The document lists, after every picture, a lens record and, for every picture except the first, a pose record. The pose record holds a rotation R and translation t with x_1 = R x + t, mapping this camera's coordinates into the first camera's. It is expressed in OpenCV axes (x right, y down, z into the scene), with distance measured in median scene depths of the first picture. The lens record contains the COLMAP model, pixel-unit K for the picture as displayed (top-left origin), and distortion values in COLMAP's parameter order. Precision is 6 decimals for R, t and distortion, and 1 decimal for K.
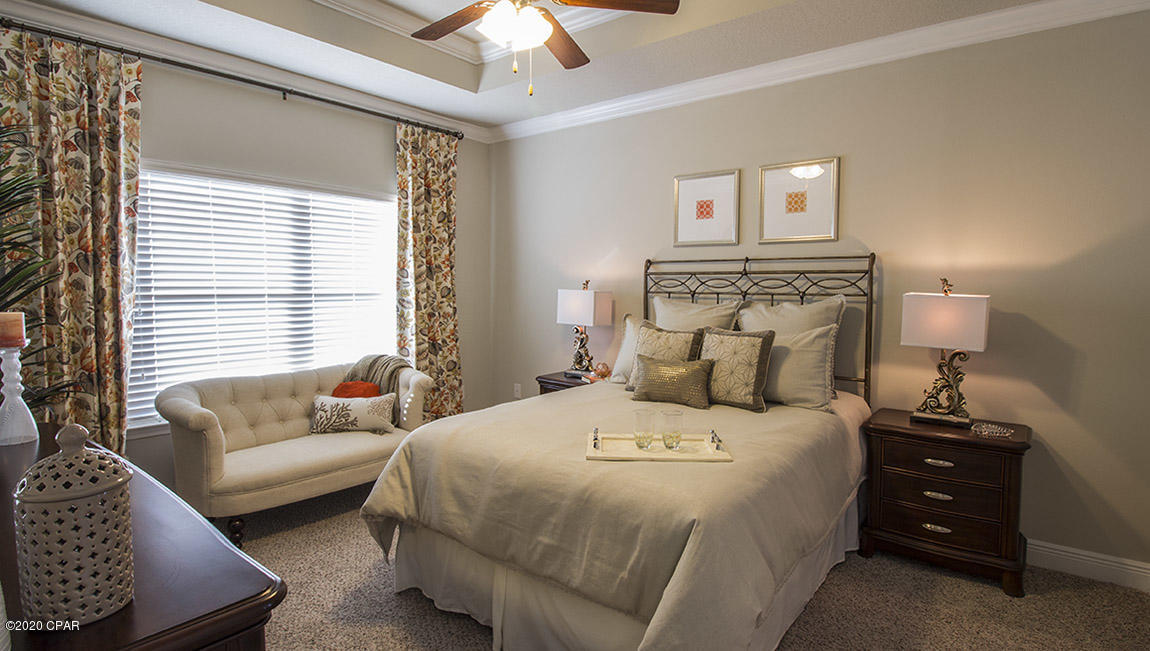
lens RADIAL K [[580.7, 0, 578.8], [0, 580.7, 322.8], [0, 0, 1]] dist [-0.006402, -0.004450]
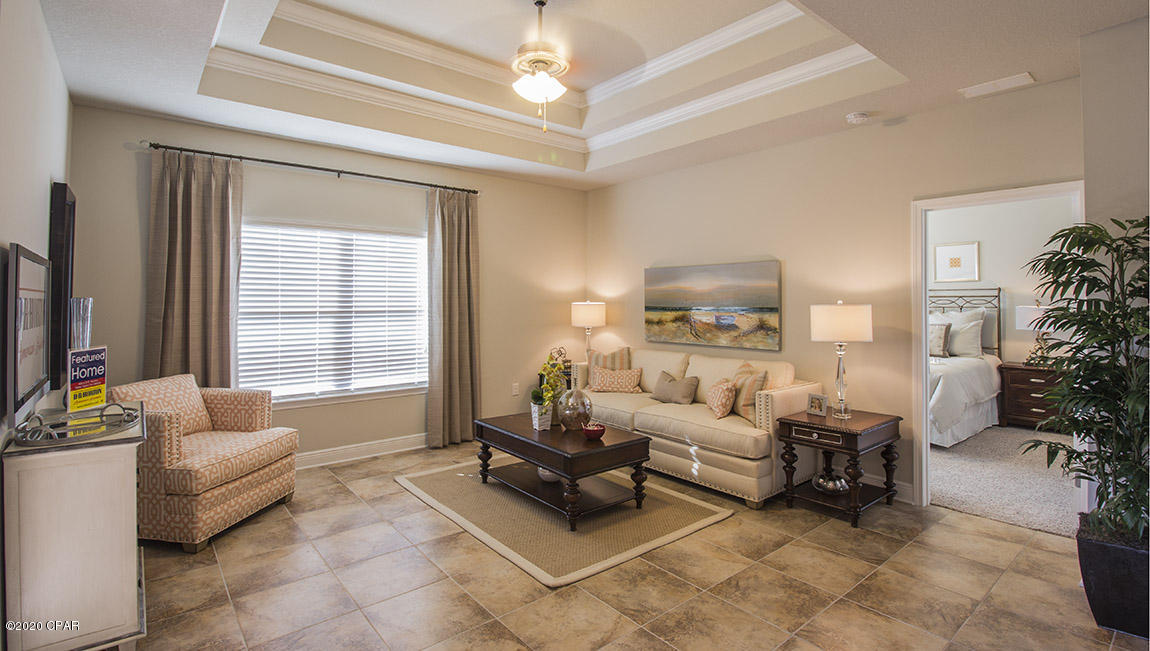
lens RADIAL K [[534.6, 0, 572.8], [0, 534.6, 323.7], [0, 0, 1]] dist [-0.003362, -0.001251]
pose [[0.978122, -0.021301, -0.206941, -0.569977], [0.011412, 0.998740, -0.048861, 0.084547], [0.207721, 0.045430, 0.977133, -1.126104]]
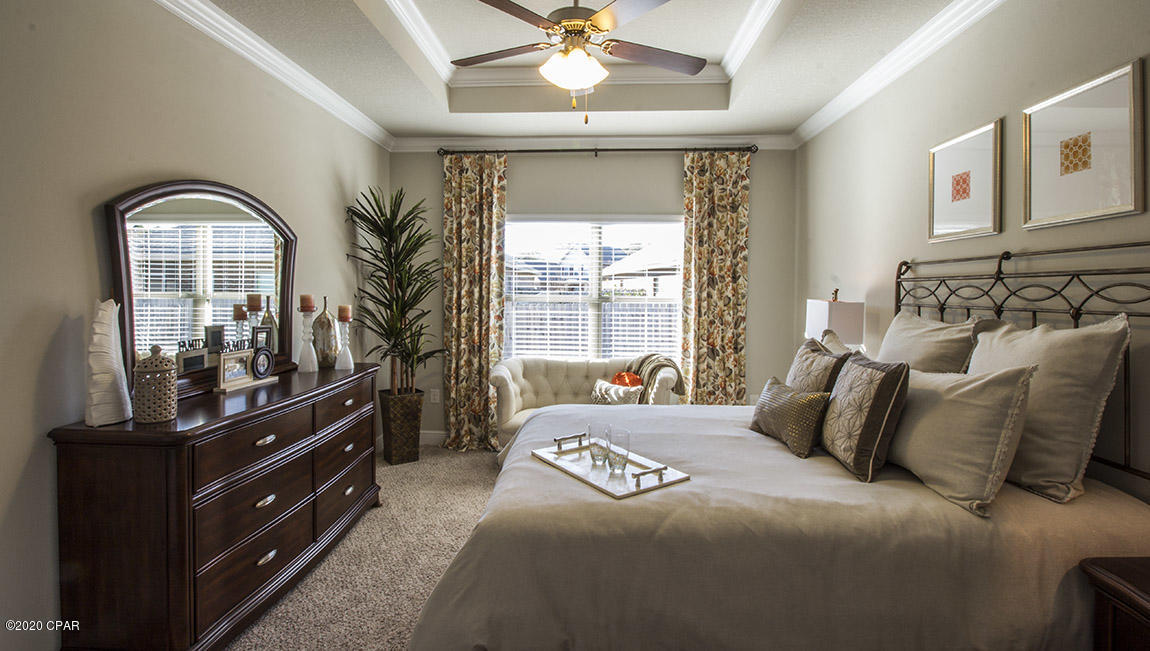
lens RADIAL K [[534.6, 0, 575.0], [0, 534.6, 300.2], [0, 0, 1]] dist [-0.003362, -0.001251]
pose [[0.572295, 0.012851, -0.819947, 0.526093], [-0.058198, 0.997992, -0.024979, -0.018470], [0.817980, 0.062015, 0.571894, 0.290214]]
